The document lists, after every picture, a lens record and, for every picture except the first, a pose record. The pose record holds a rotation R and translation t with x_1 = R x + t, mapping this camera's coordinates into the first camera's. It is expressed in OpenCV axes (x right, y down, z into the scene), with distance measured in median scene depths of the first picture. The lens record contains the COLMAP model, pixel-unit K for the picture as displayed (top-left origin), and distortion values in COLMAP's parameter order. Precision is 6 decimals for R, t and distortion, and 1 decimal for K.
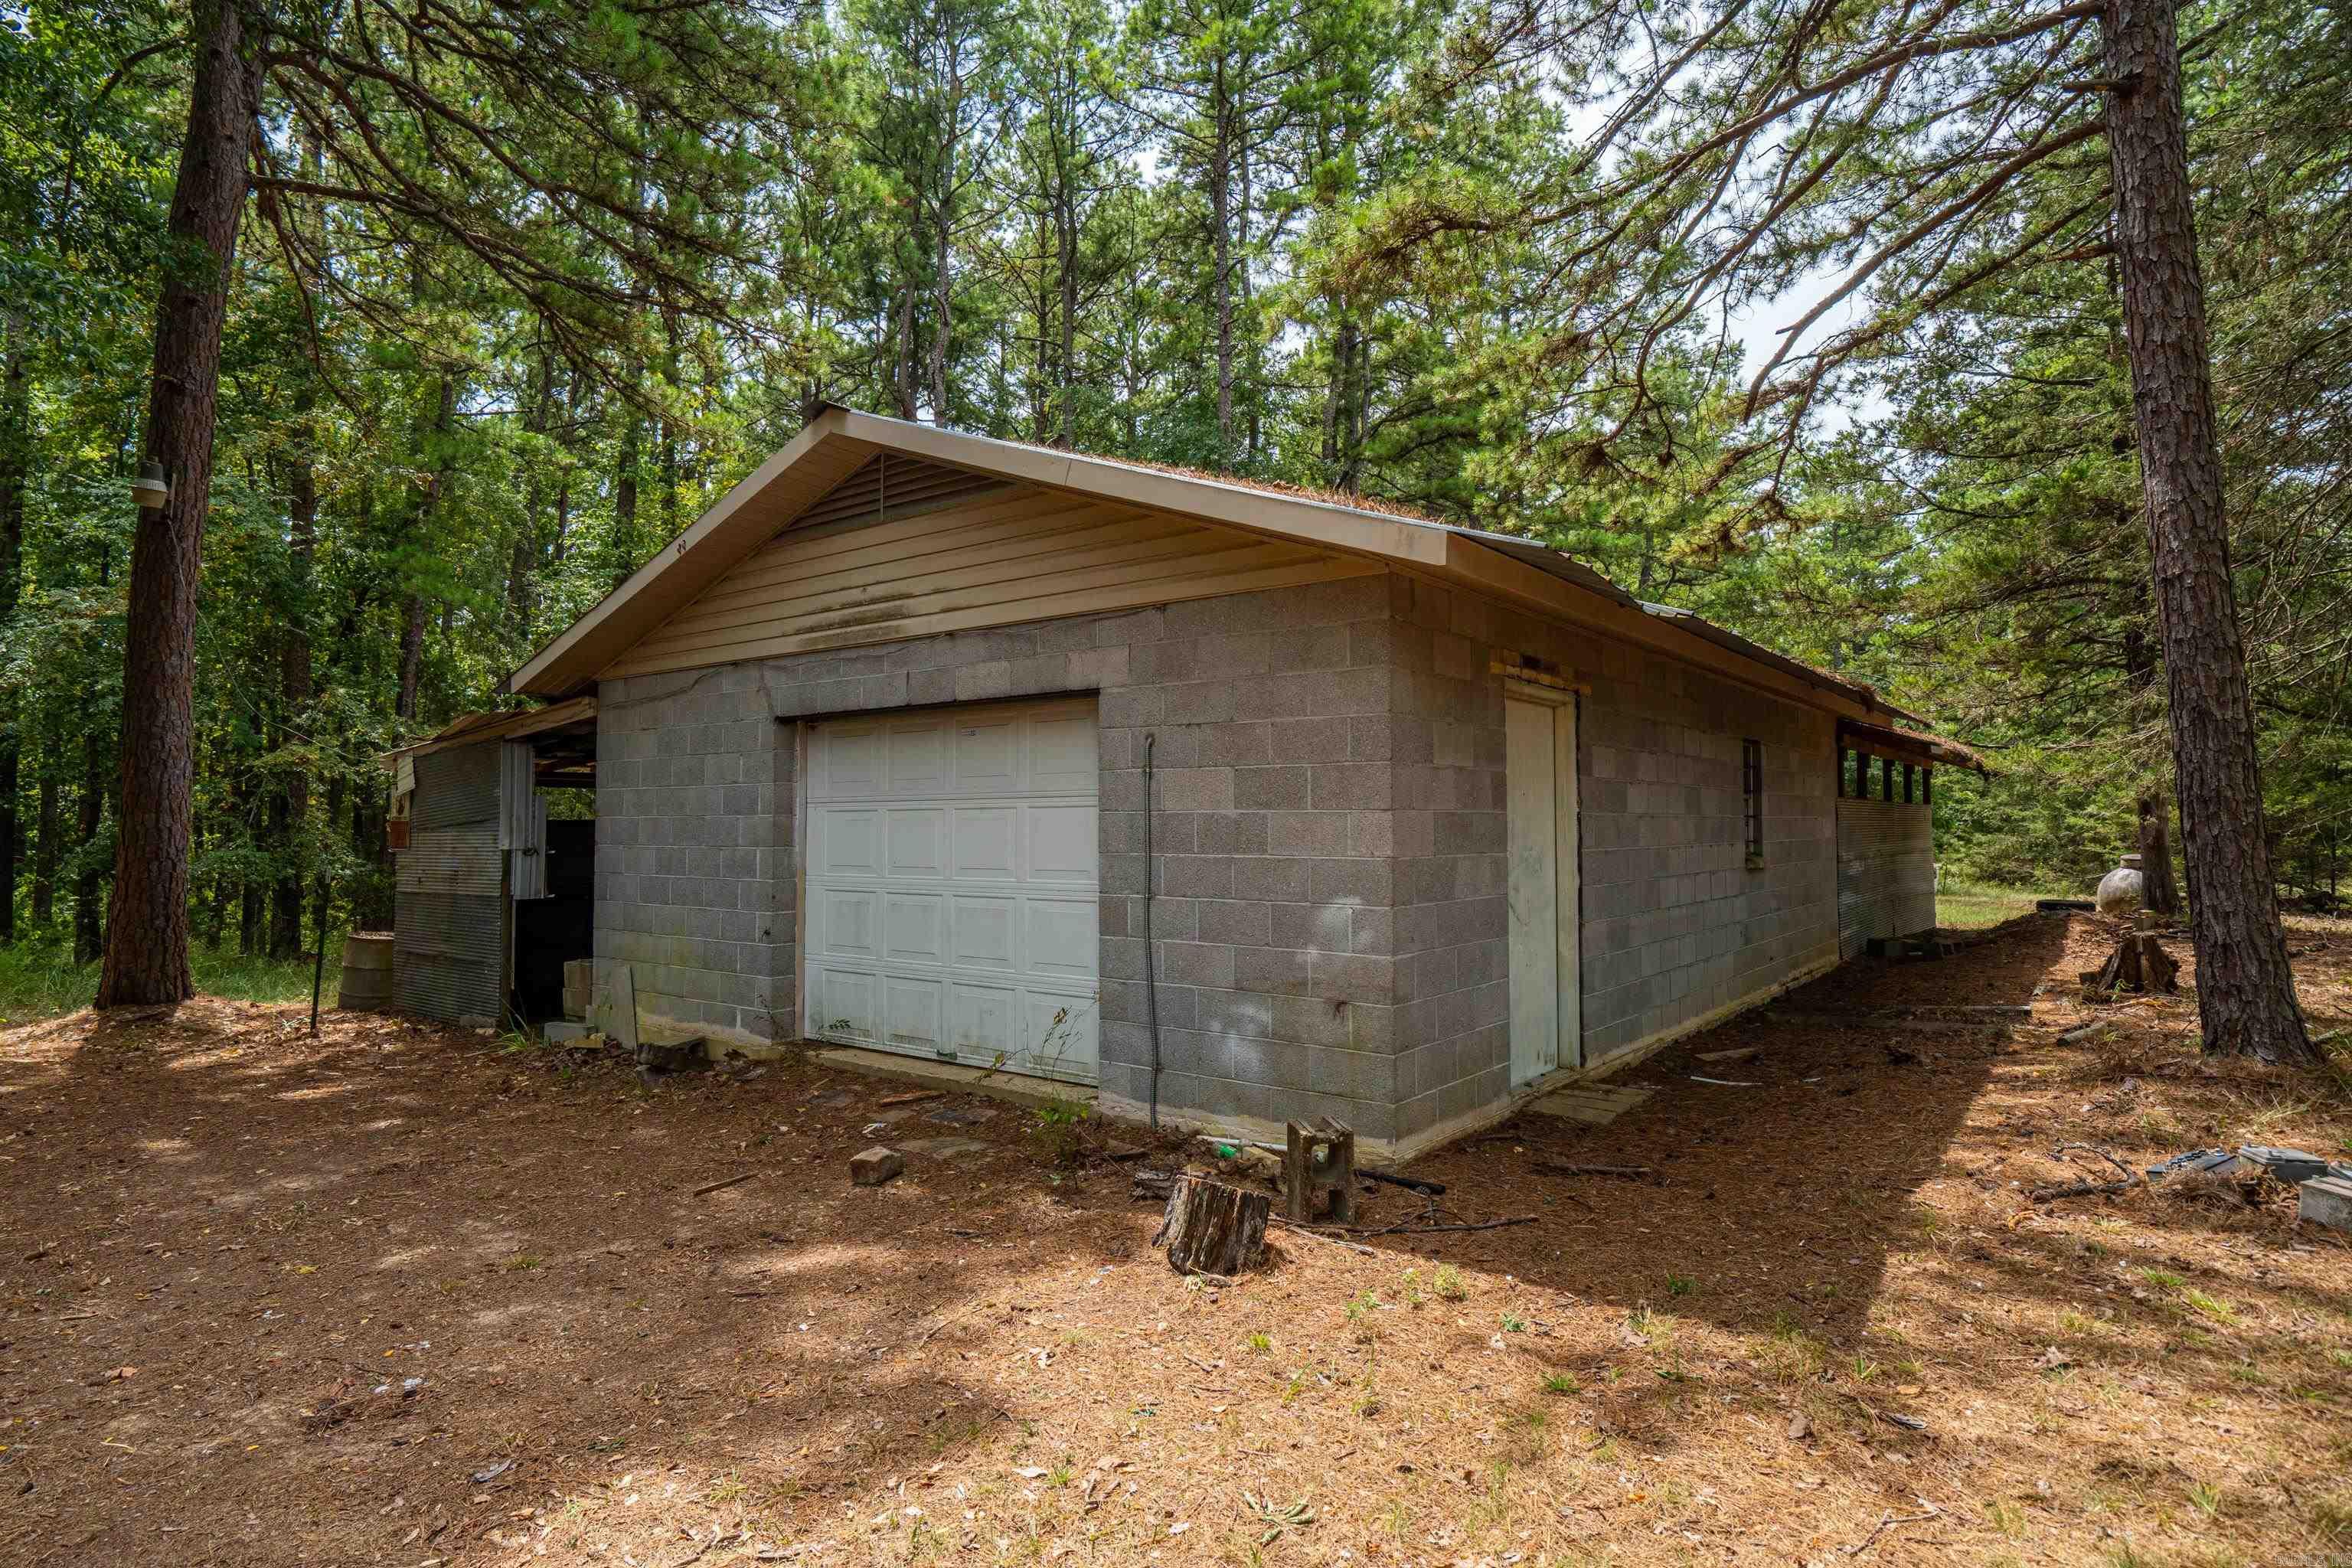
lens RADIAL K [[1226.0, 0, 1176.0], [0, 1226.0, 784.0], [0, 0, 1]] dist [-0.000411, -0.000010]
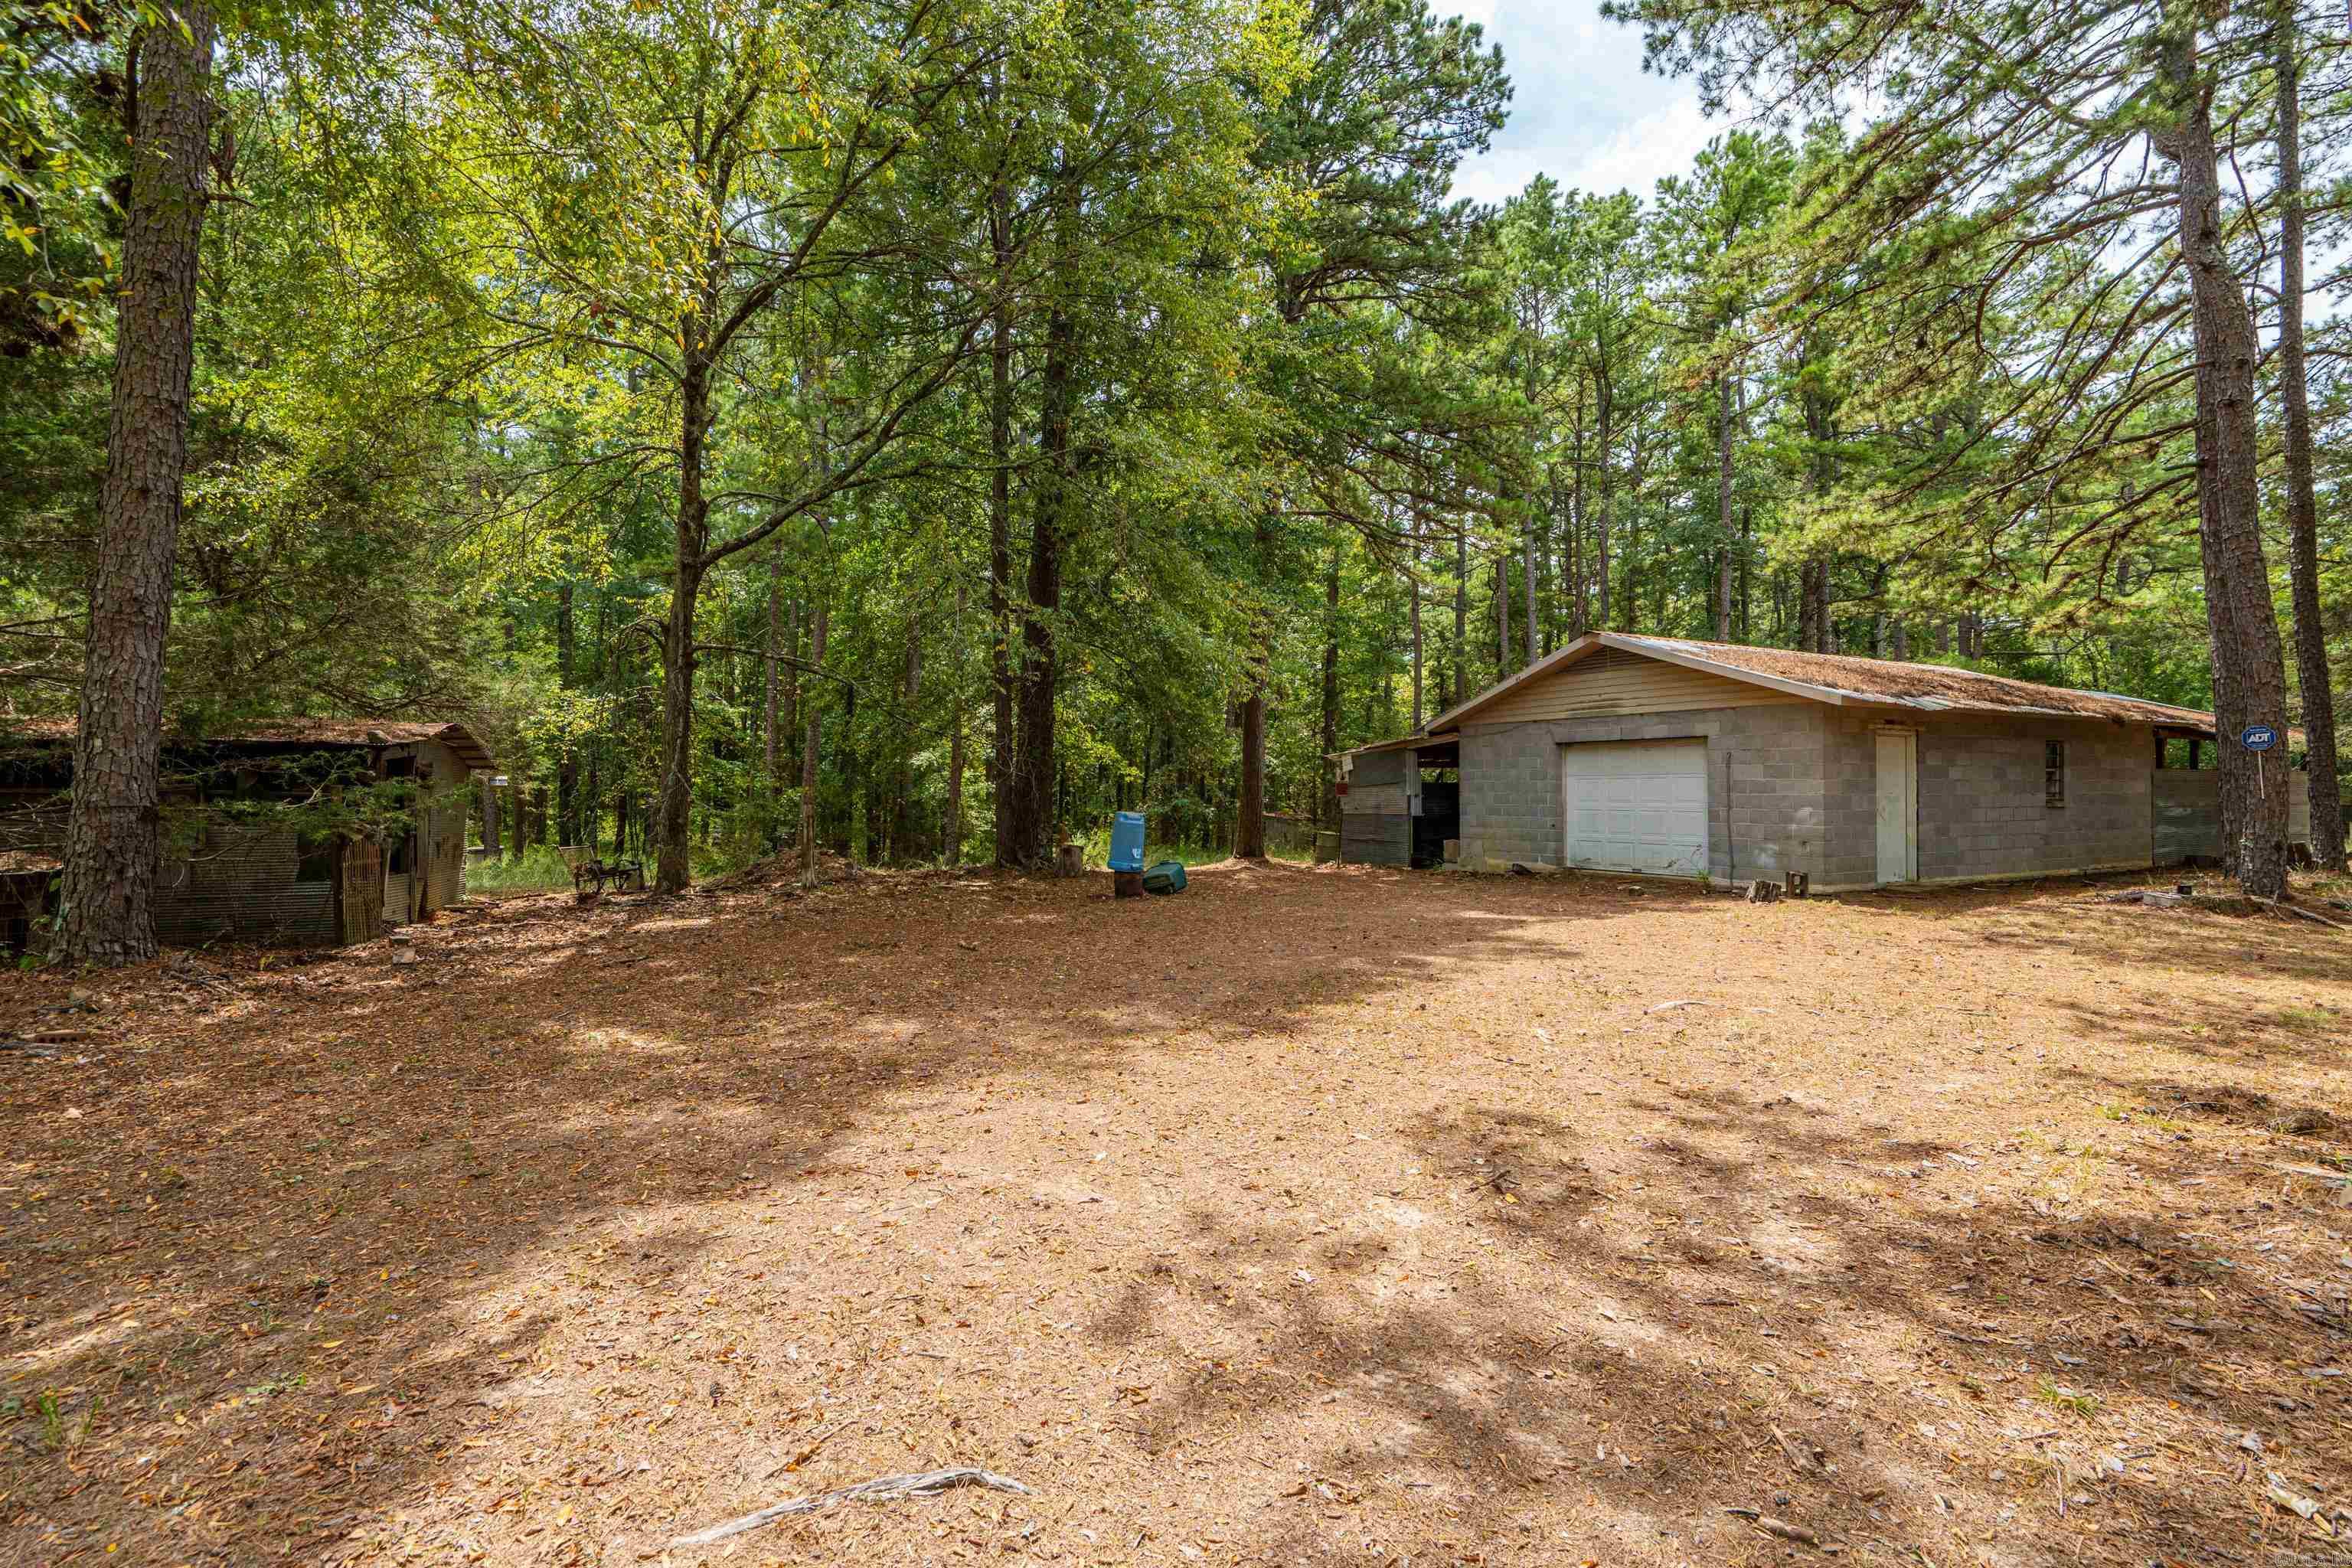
lens RADIAL K [[1049.6, 0, 1176.0], [0, 1049.6, 784.0], [0, 0, 1]] dist [0.000541, 0.000305]
pose [[0.912741, 0.000808, -0.408537, -0.168095], [0.010597, 0.999615, 0.025651, -0.036304], [0.408401, -0.027742, 0.912381, -1.495134]]
